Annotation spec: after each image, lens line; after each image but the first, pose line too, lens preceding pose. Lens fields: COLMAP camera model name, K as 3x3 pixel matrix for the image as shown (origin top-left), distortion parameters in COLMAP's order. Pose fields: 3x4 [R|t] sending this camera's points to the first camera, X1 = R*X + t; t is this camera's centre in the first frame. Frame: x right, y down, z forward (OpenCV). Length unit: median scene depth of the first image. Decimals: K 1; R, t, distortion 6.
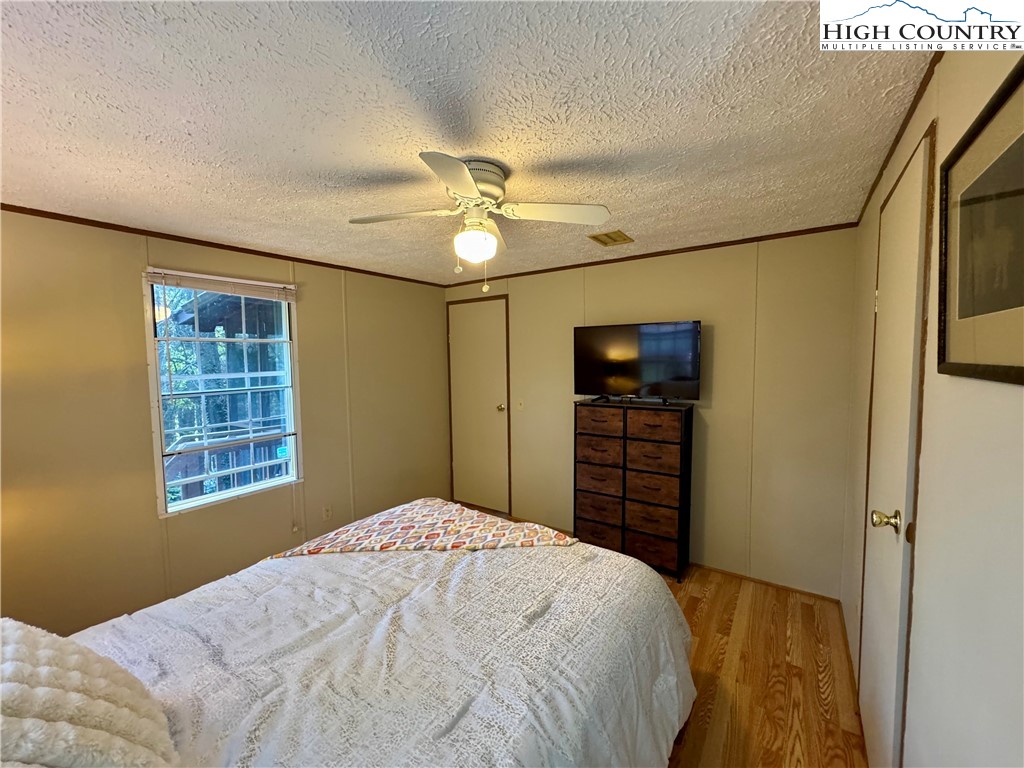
lens RADIAL K [[407.7, 0, 505.8], [0, 407.7, 383.3], [0, 0, 1]] dist [-0.004513, 0.000339]
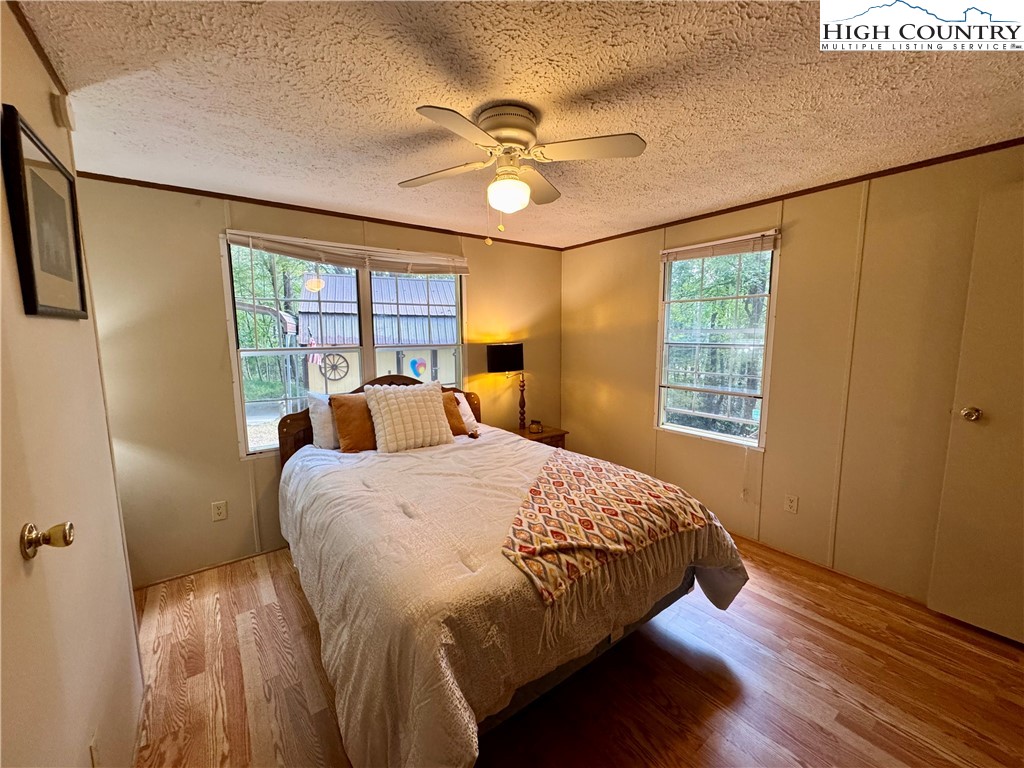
lens RADIAL K [[407.7, 0, 507.5], [0, 407.7, 382.9], [0, 0, 1]] dist [-0.004513, 0.000339]
pose [[-0.312743, 0.133794, -0.940367, 0.690538], [-0.050206, 0.986317, 0.157029, -0.030976], [0.948510, 0.096322, -0.301747, 0.992255]]
